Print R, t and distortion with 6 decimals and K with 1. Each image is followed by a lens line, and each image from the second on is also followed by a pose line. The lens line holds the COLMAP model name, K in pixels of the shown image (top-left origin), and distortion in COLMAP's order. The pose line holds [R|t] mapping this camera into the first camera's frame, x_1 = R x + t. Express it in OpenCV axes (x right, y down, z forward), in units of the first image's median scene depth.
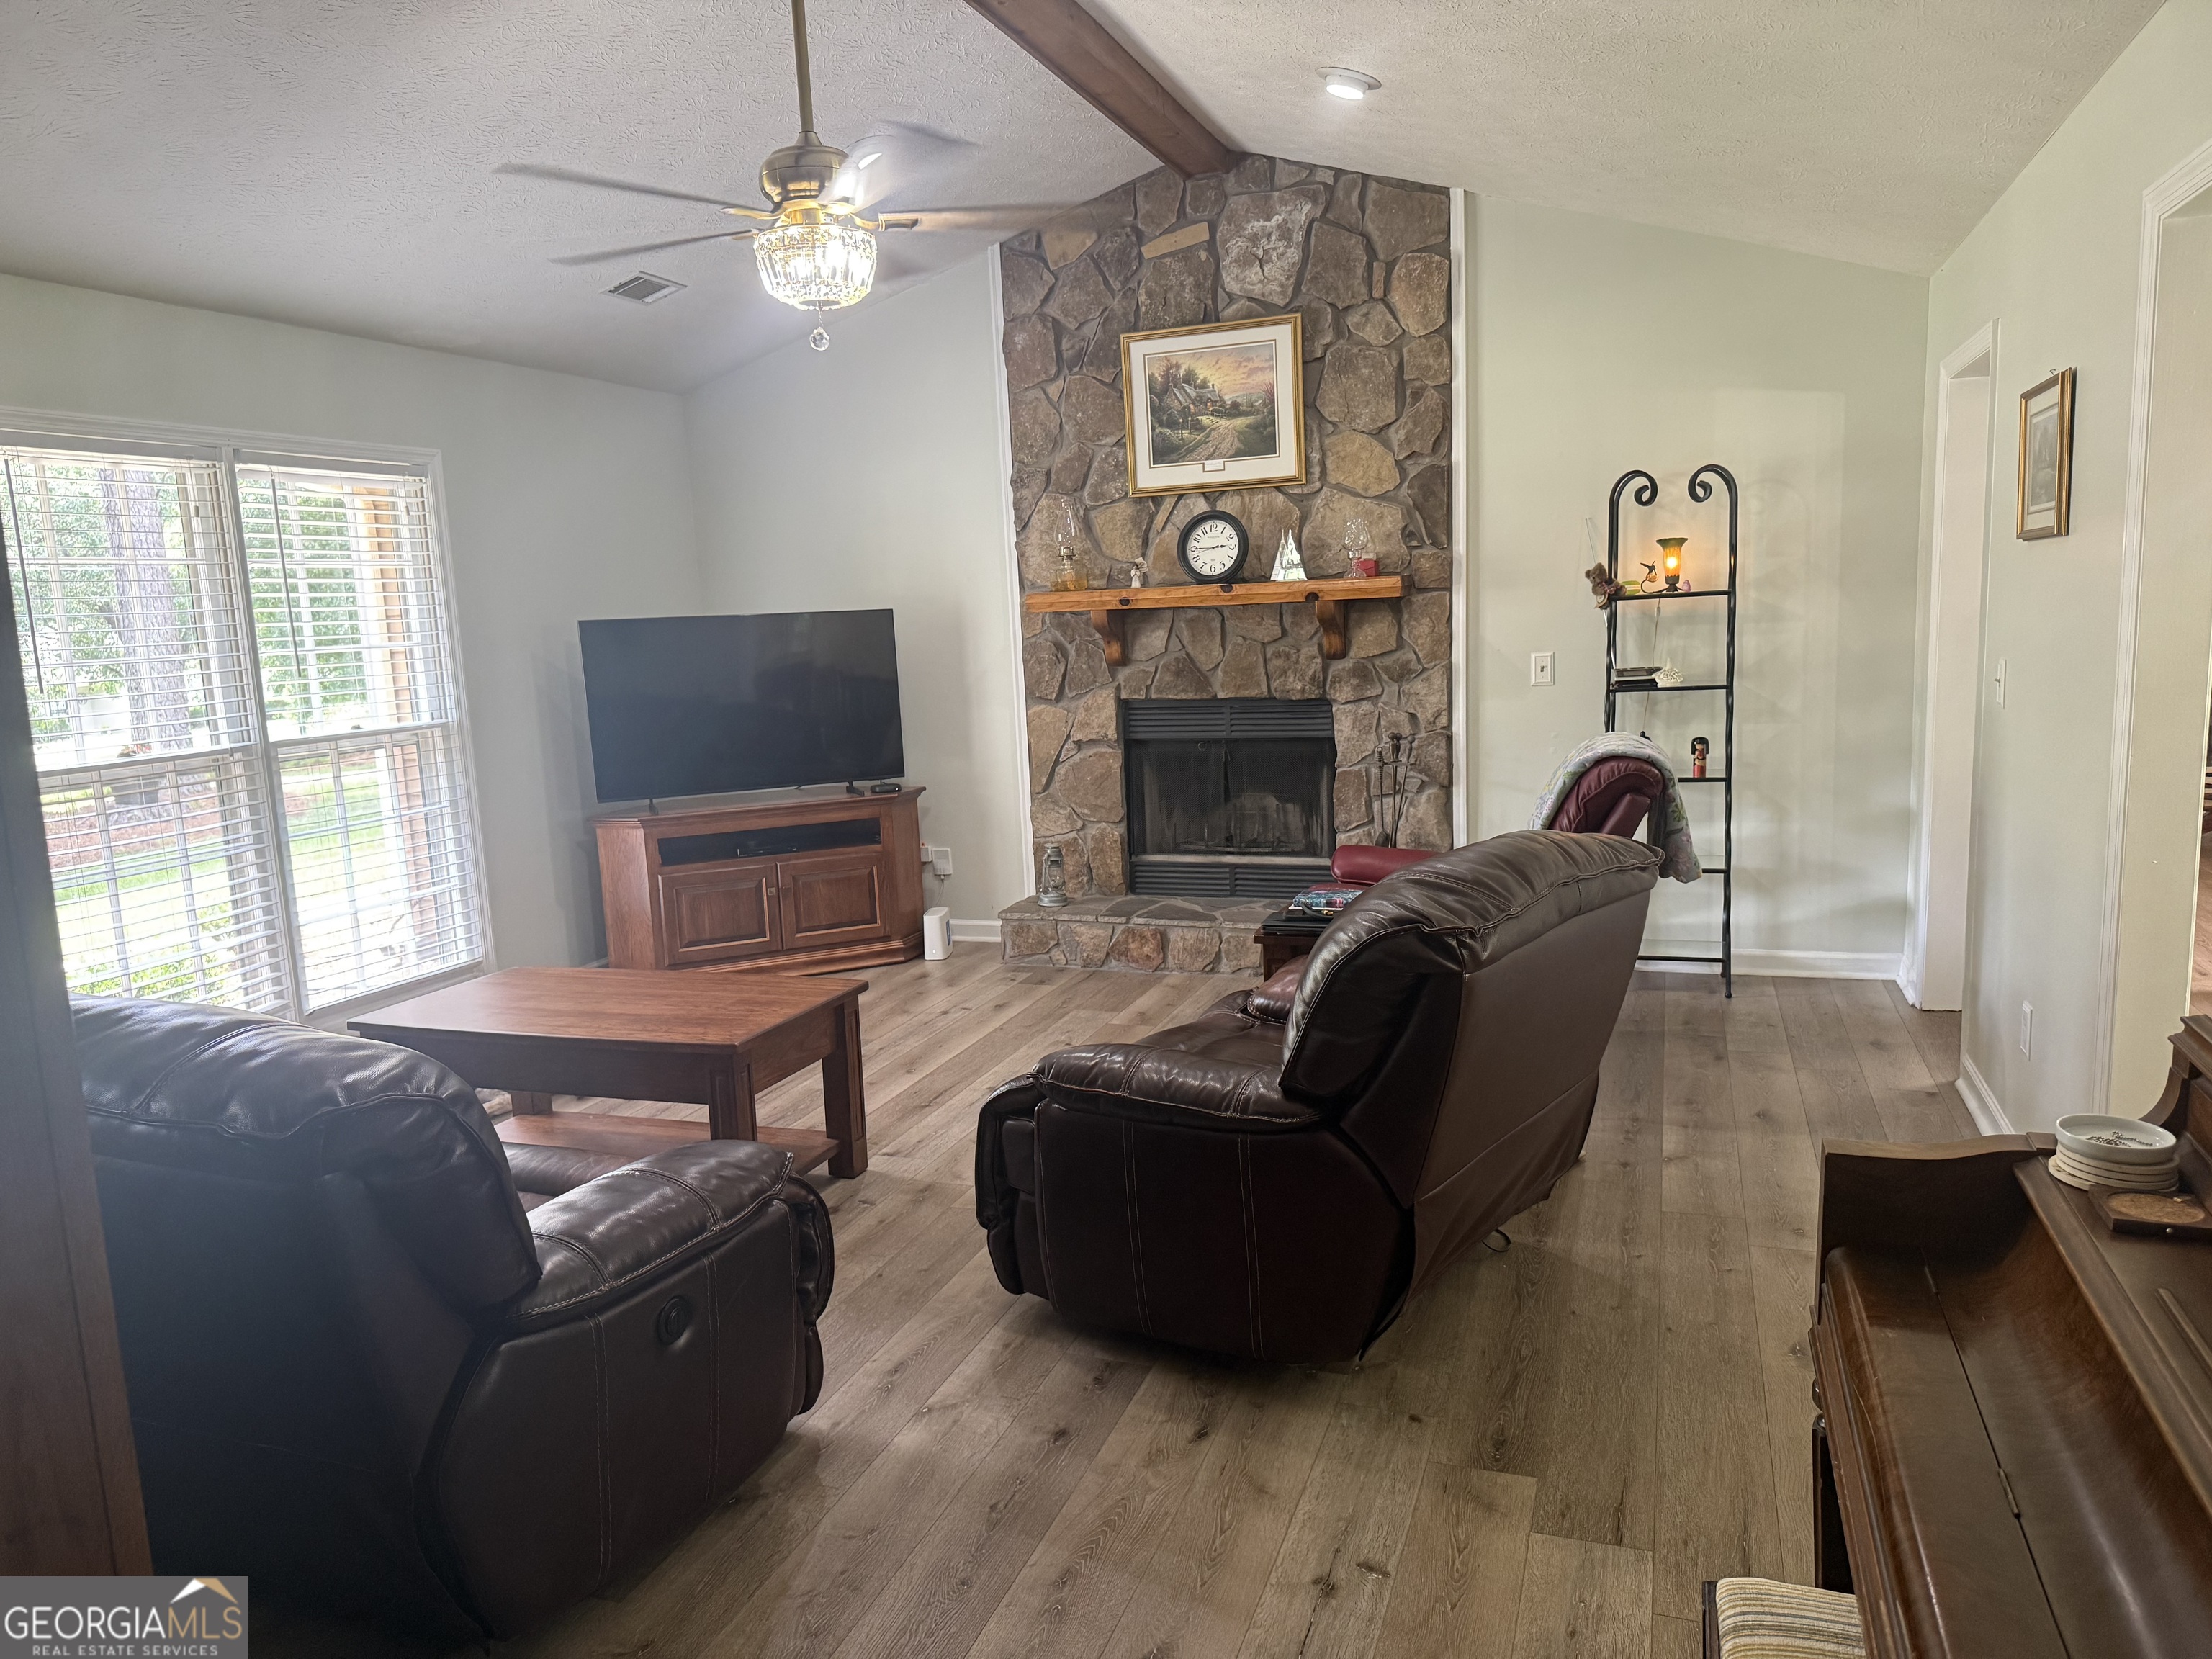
lens RADIAL K [[1552.8, 0, 1106.0], [0, 1552.8, 829.5], [0, 0, 1]] dist [0.151187, -0.162680]
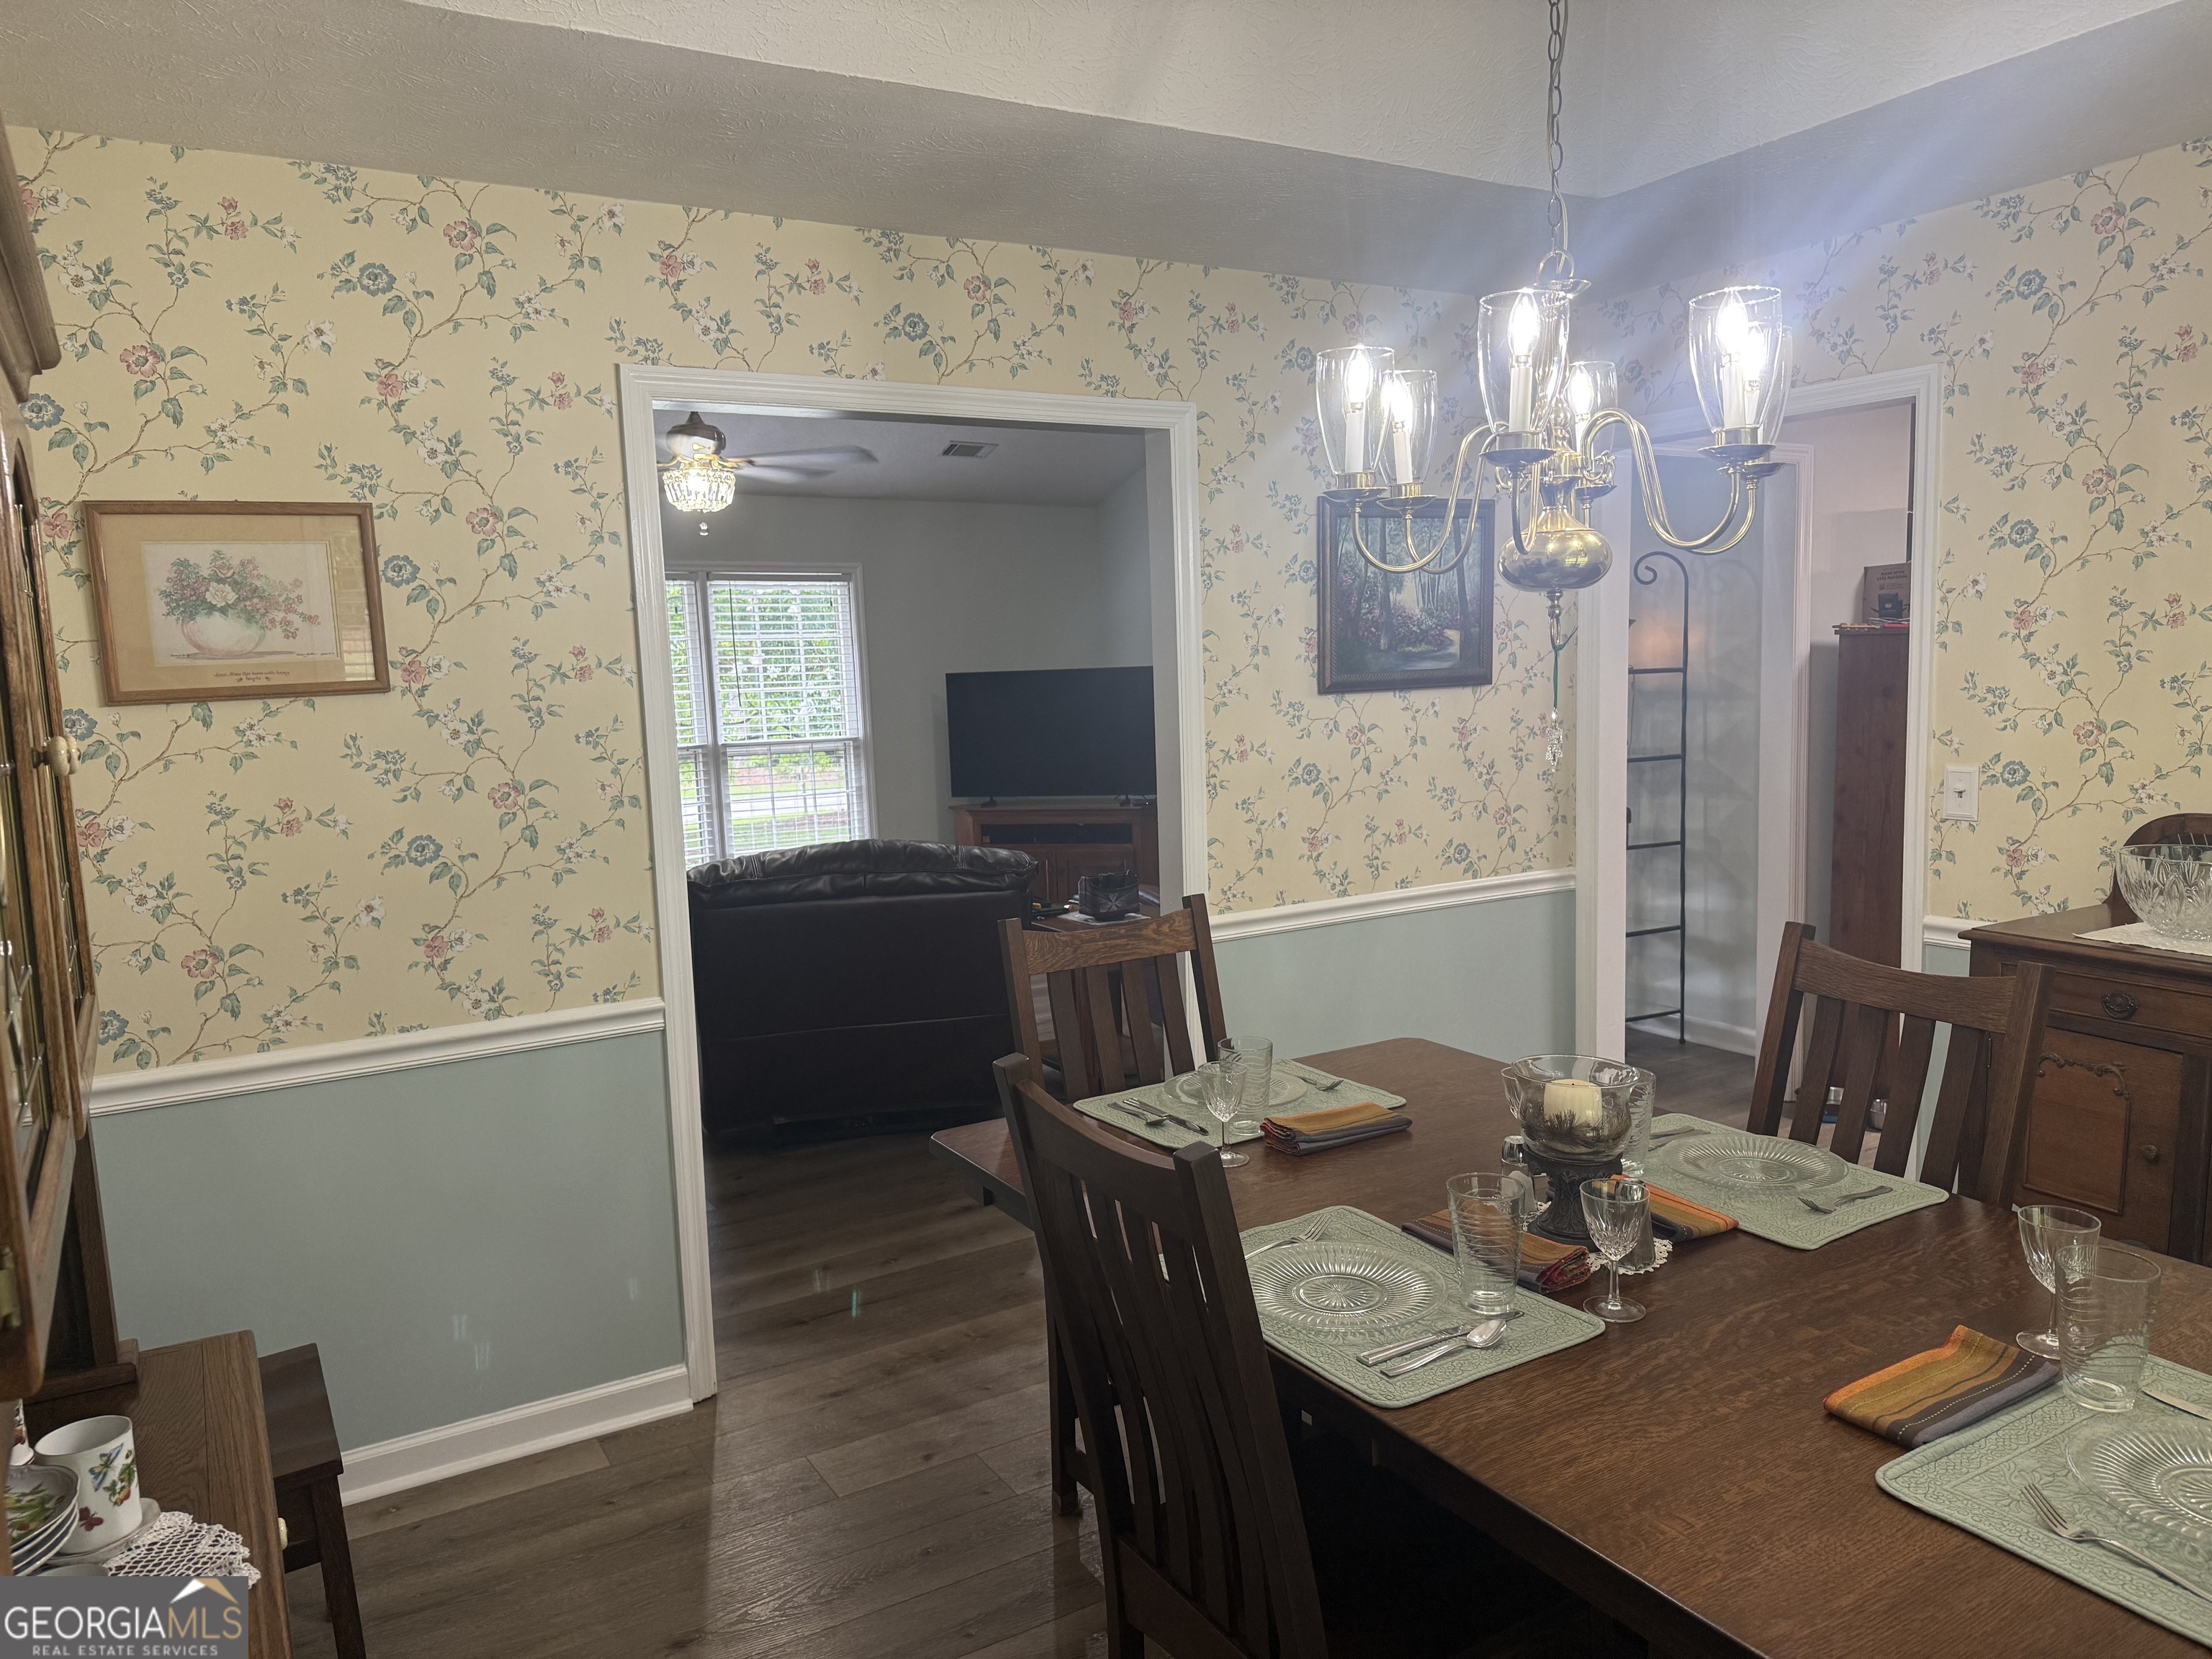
lens RADIAL K [[1552.8, 0, 1106.0], [0, 1552.8, 829.5], [0, 0, 1]] dist [0.151187, -0.162680]
pose [[0.773296, 0.085599, -0.628240, 0.741356], [-0.093246, 0.995425, 0.020854, -0.031793], [0.627151, 0.042455, 0.777740, -0.032498]]
